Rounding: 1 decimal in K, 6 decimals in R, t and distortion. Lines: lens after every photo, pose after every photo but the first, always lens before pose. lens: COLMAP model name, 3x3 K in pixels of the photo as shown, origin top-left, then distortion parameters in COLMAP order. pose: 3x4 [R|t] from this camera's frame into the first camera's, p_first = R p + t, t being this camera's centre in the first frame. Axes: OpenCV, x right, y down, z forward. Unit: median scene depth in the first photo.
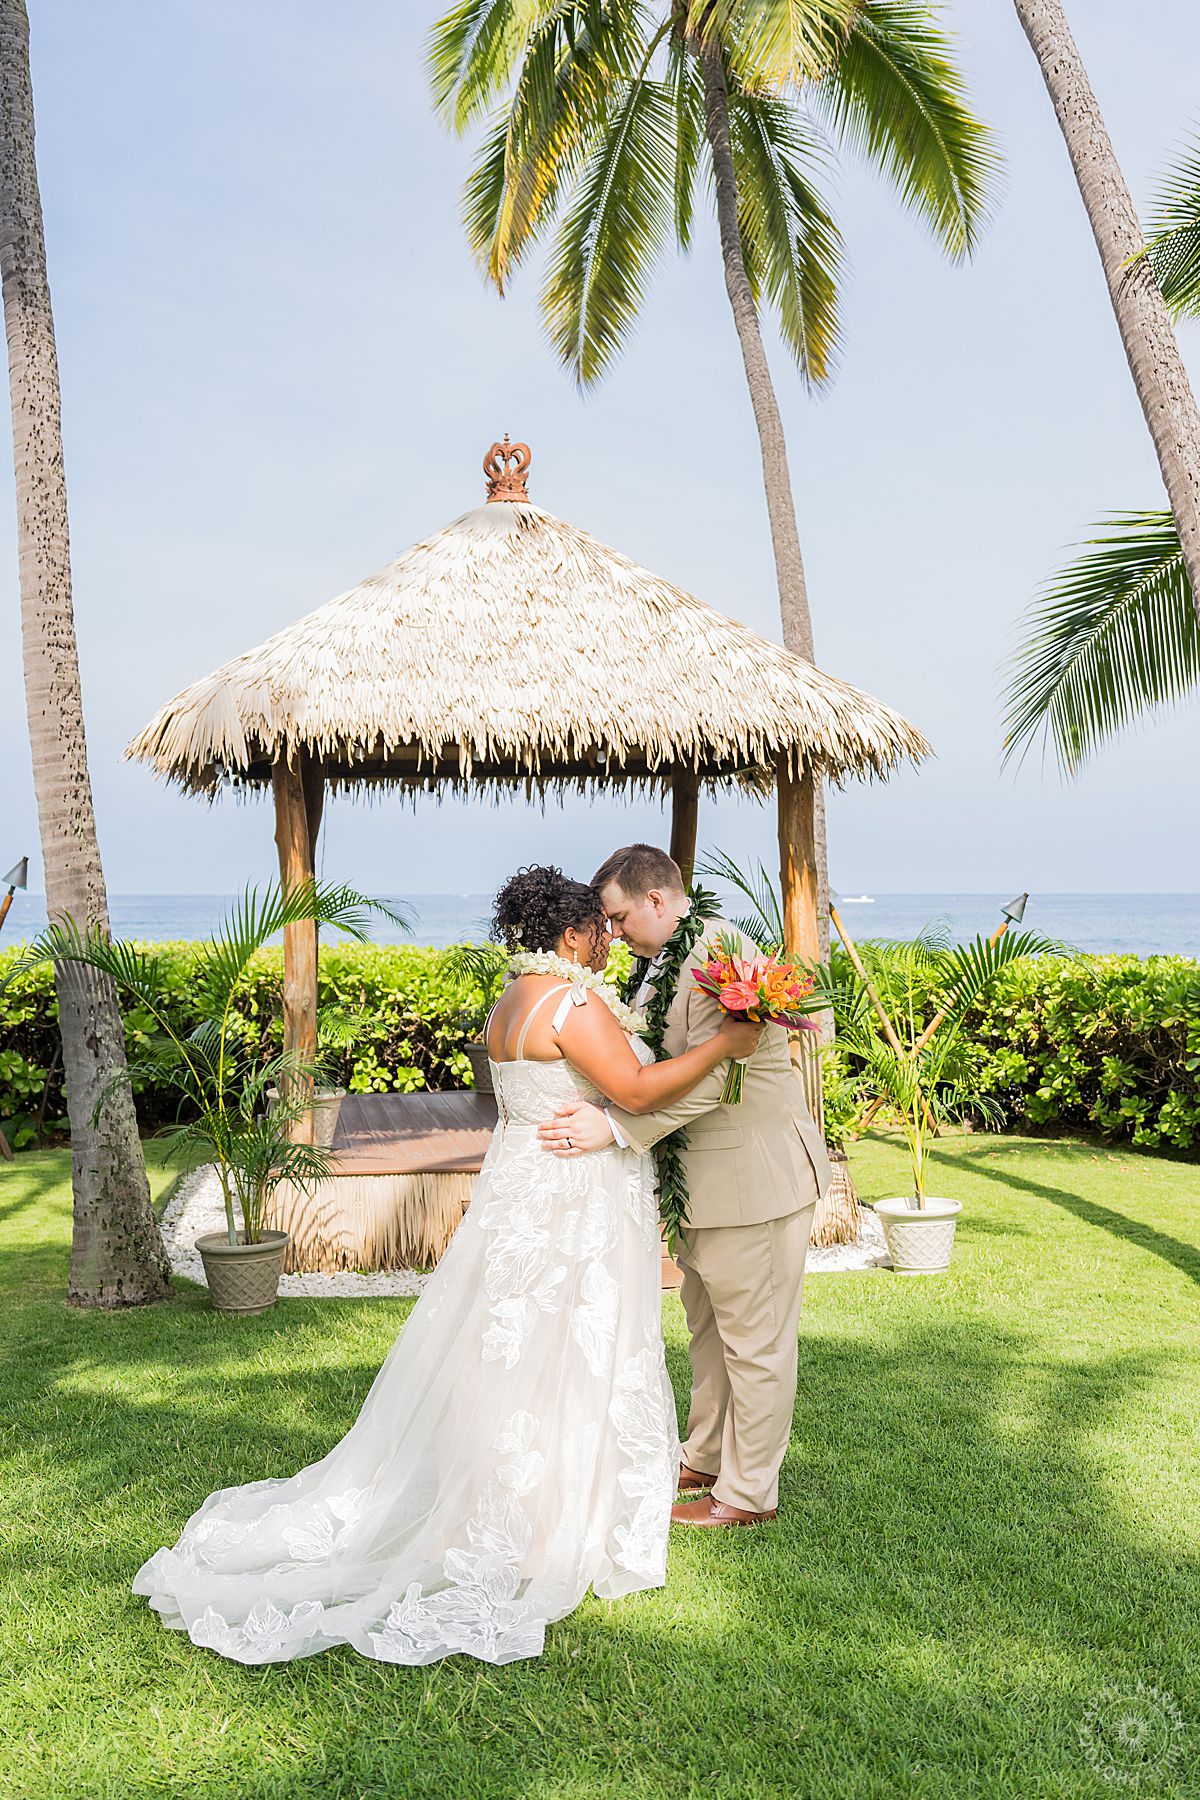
lens RADIAL K [[1466.8, 0, 584.0], [0, 1466.8, 865.7], [0, 0, 1]] dist [-0.003694, -0.000980]
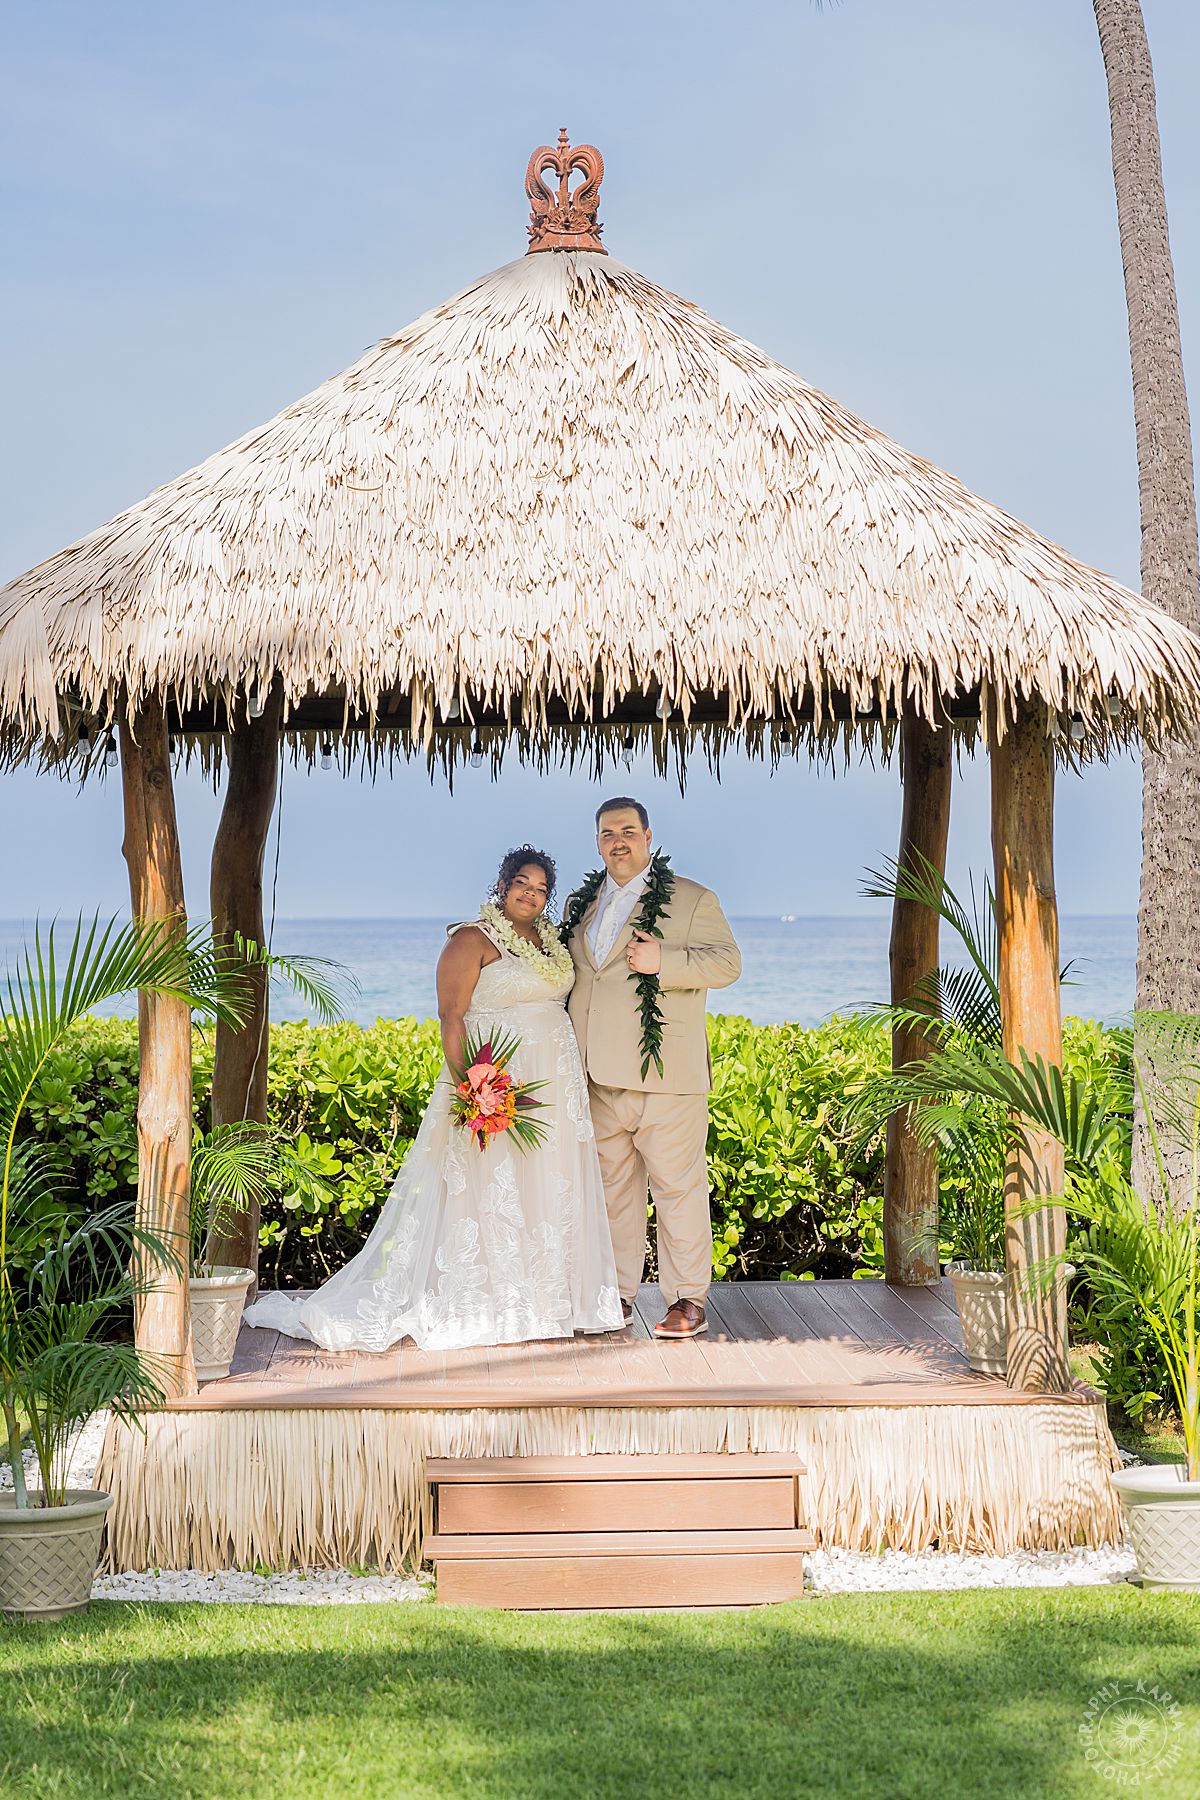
lens RADIAL K [[2884.5, 0, 600.0], [0, 2884.5, 899.0], [0, 0, 1]] dist [0.041137, 0.000000]
pose [[0.993188, -0.003346, -0.116479, 0.116906], [0.004546, 0.999939, 0.010043, -0.009094], [0.116438, -0.010504, 0.993142, -0.147613]]
